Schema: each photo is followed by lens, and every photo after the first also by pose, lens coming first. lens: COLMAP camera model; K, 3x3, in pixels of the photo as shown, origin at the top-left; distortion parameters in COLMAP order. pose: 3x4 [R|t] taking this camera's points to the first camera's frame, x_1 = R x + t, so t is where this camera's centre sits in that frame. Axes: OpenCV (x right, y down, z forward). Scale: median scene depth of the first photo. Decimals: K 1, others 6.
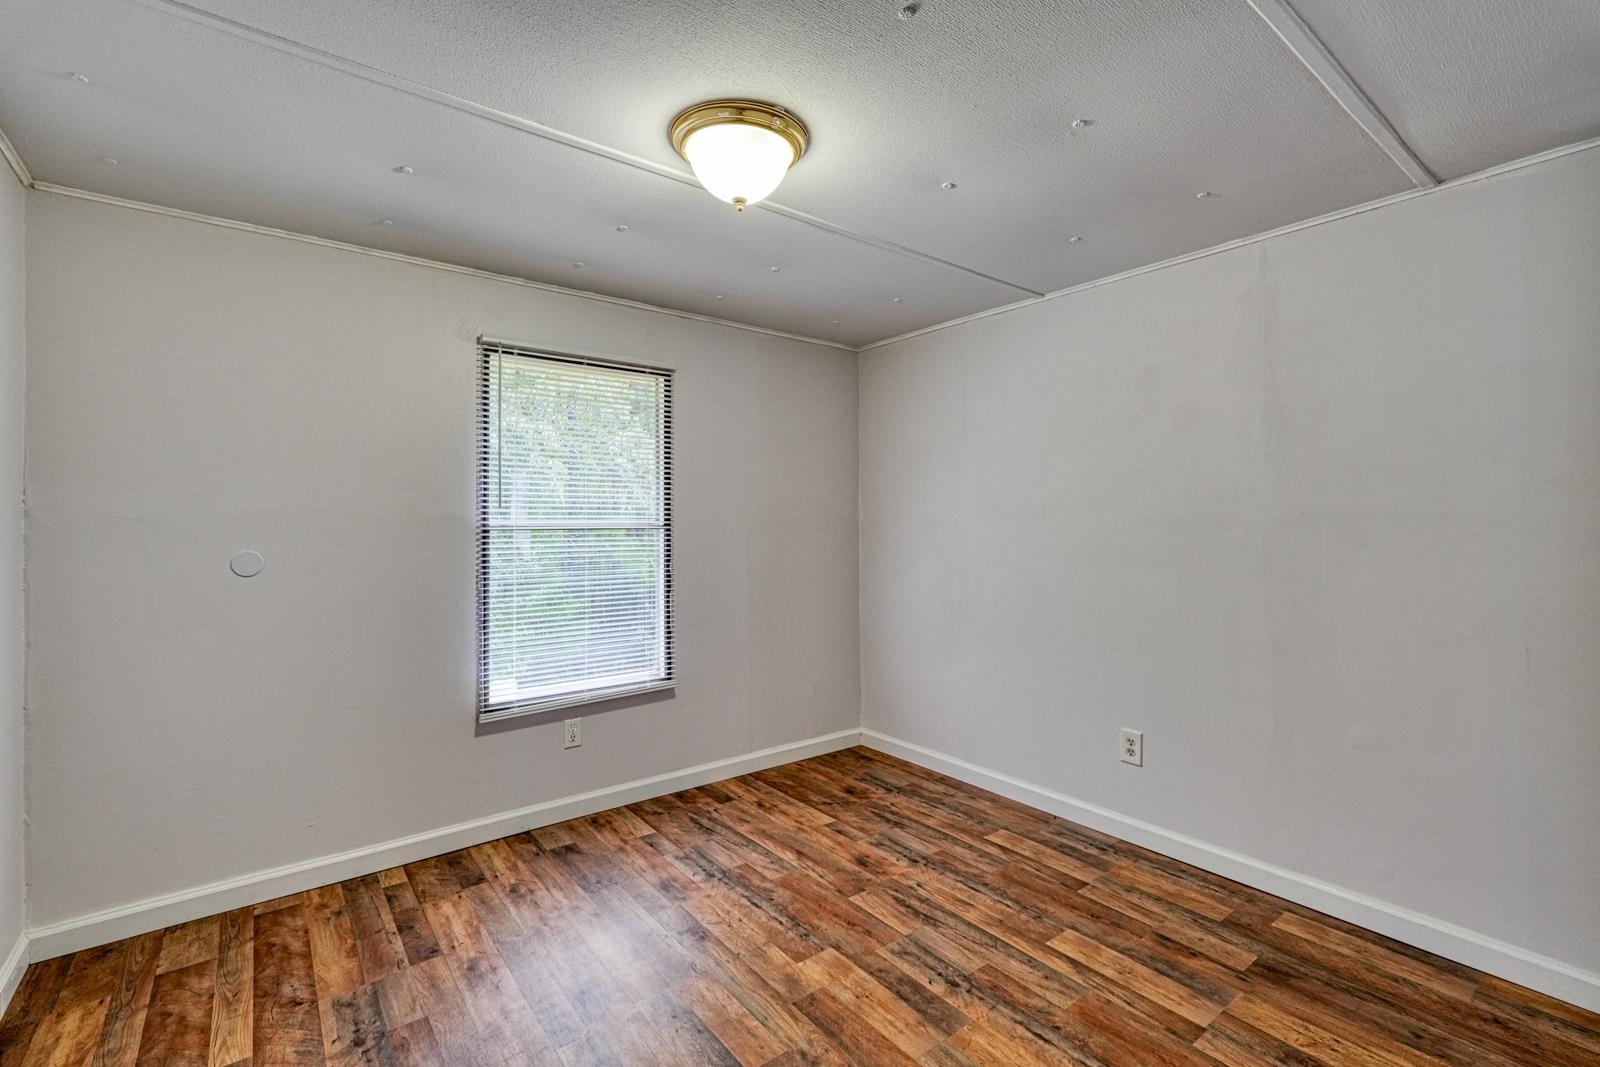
lens RADIAL K [[704.5, 0, 799.3], [0, 704.5, 522.6], [0, 0, 1]] dist [0.000343, 0.000147]
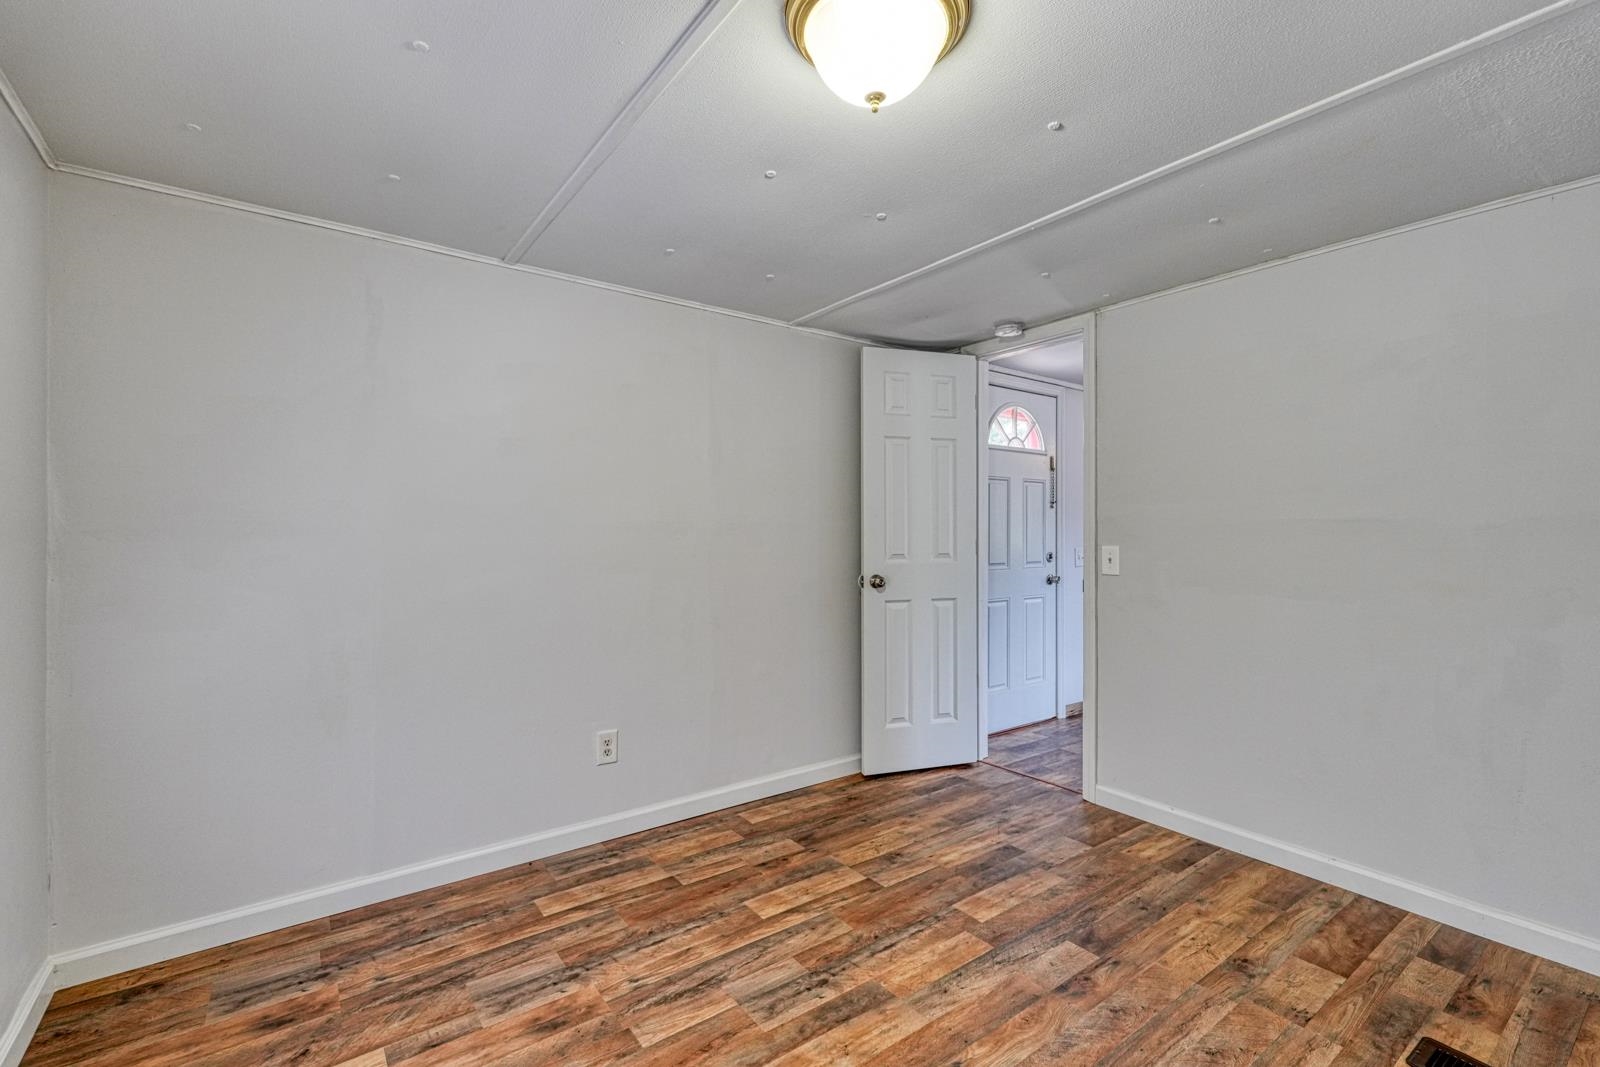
lens RADIAL K [[701.7, 0, 800.0], [0, 701.7, 533.5], [0, 0, 1]] dist [0.001050, 0.000248]
pose [[0.027109, -0.005023, 0.999620, -0.632110], [0.001008, 0.999987, 0.004997, 0.001944], [-0.999632, 0.000872, 0.027113, 0.803848]]
